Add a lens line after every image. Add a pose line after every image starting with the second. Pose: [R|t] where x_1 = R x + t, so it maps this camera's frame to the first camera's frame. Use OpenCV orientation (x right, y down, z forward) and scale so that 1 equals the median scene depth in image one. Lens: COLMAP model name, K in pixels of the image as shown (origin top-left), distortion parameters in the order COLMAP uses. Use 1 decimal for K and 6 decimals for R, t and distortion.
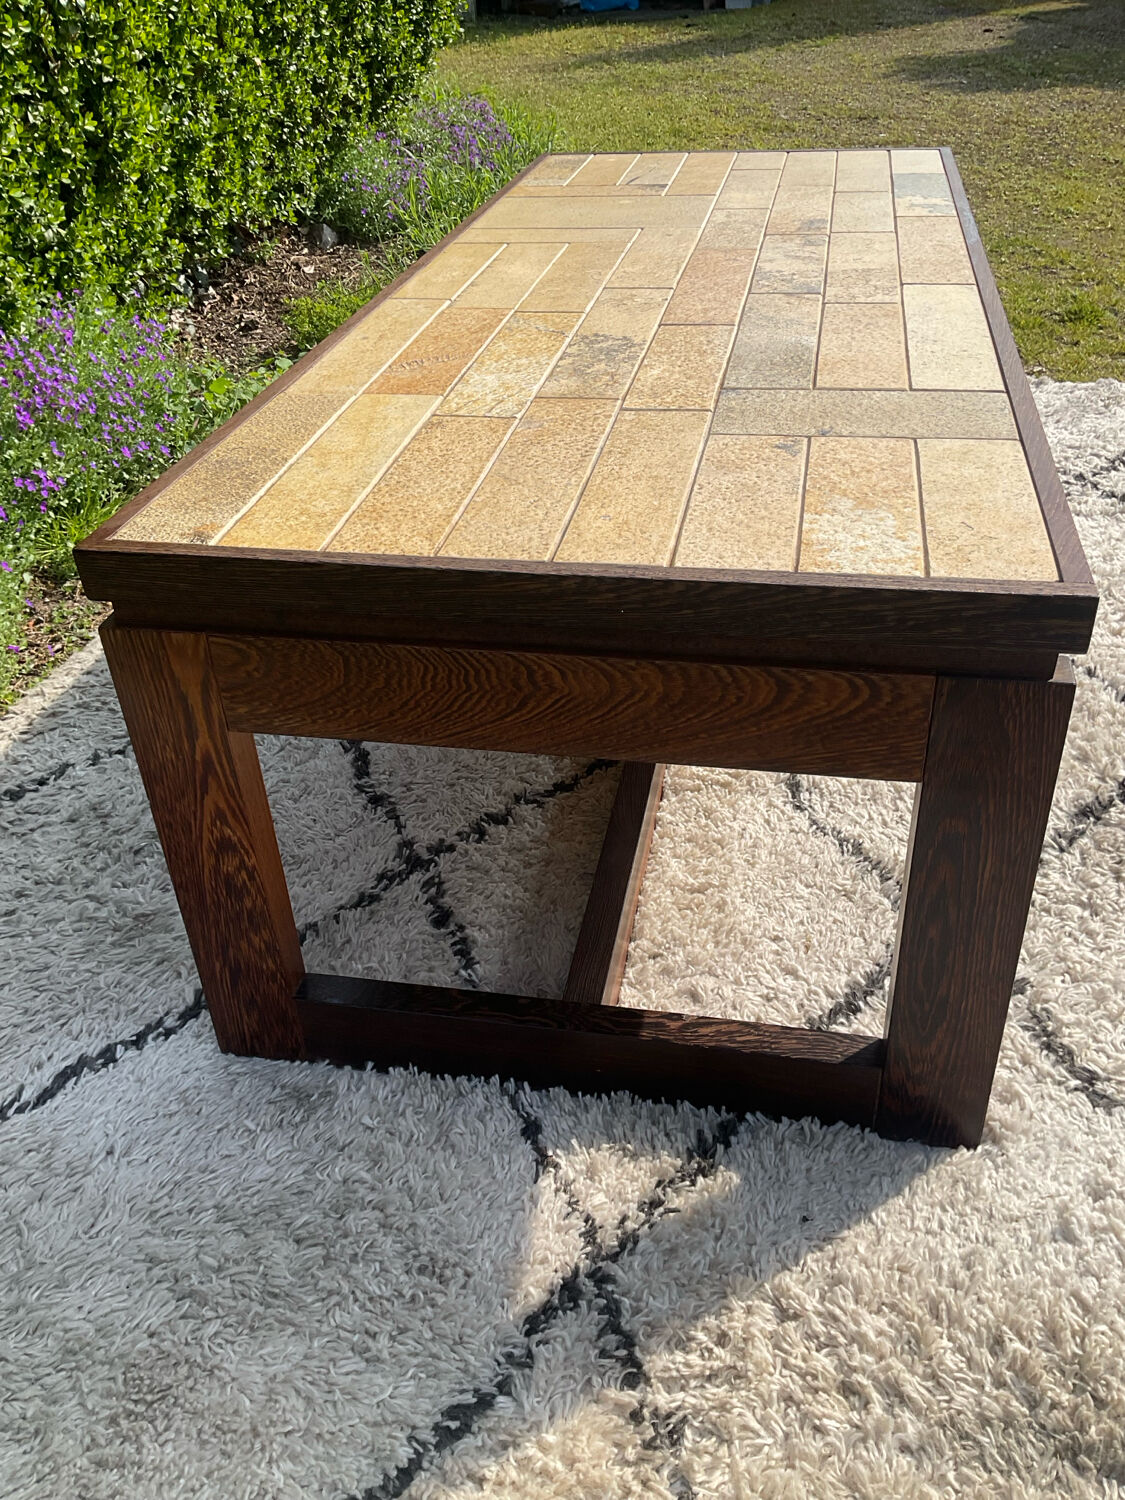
lens RADIAL K [[1244.3, 0, 557.3], [0, 1244.3, 740.5], [0, 0, 1]] dist [0.079038, -0.150175]
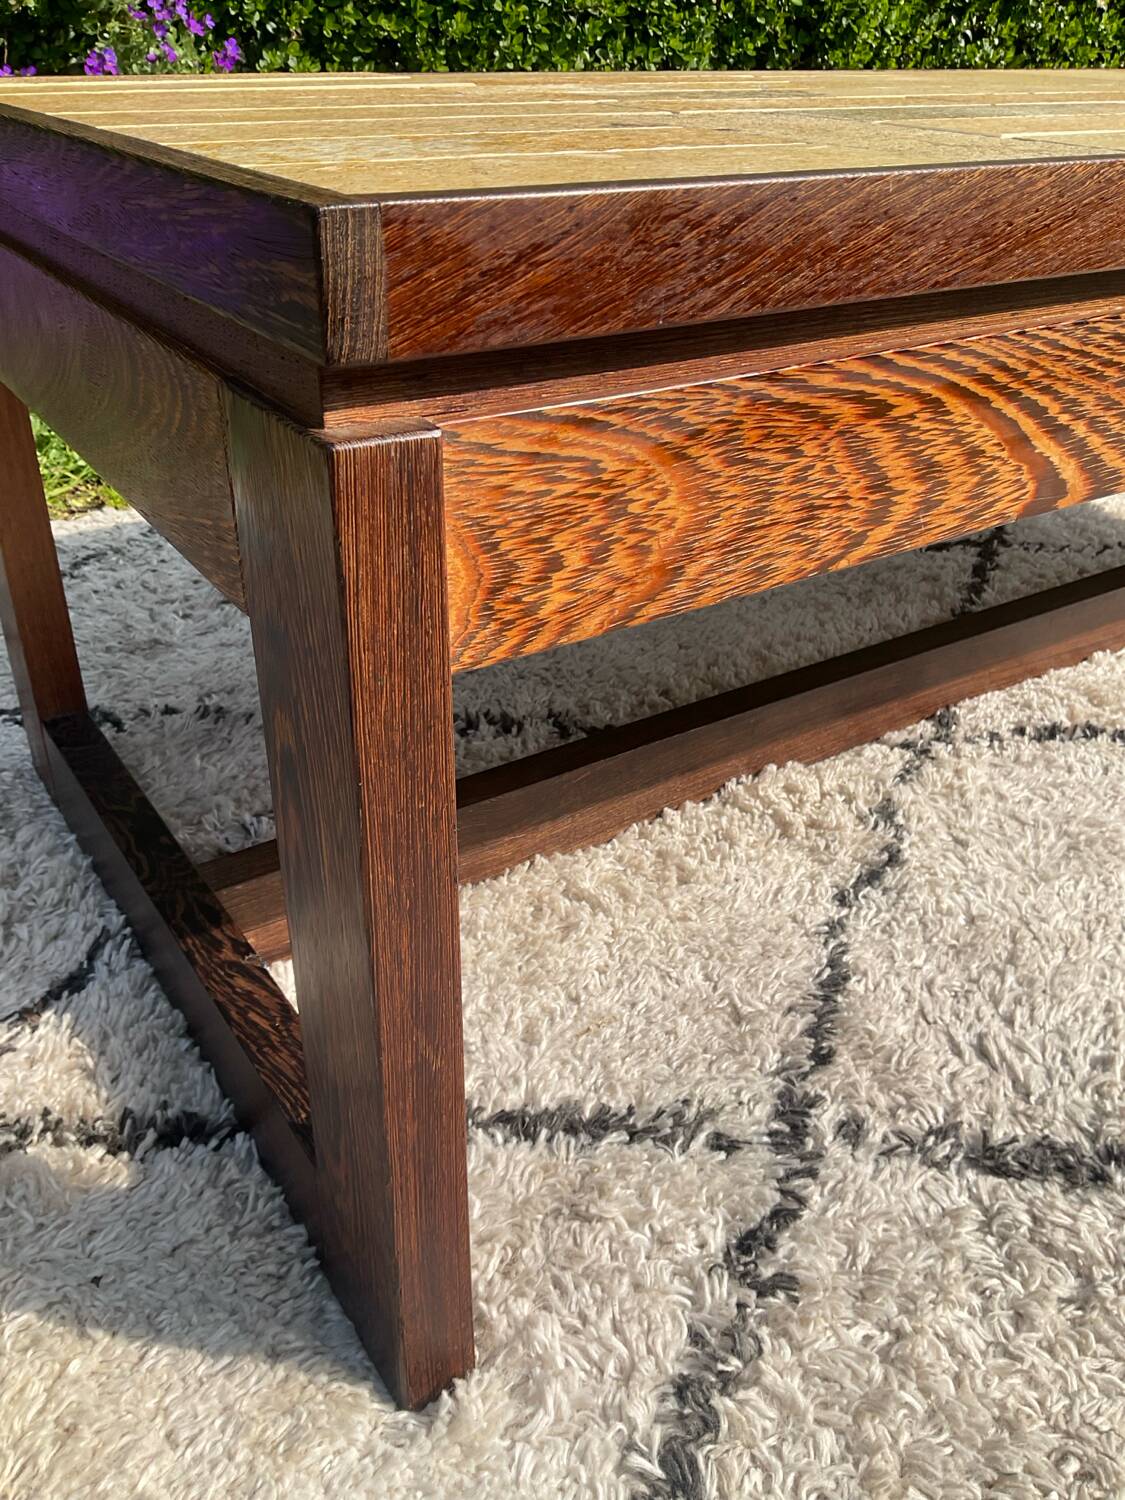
lens RADIAL K [[1244.3, 0, 560.1], [0, 1244.3, 745.7], [0, 0, 1]] dist [0.079038, -0.150175]
pose [[0.704593, 0.409746, -0.579359, 0.599068], [-0.435507, 0.894292, 0.102833, -0.024779], [0.560252, 0.179859, 0.808559, 0.555324]]
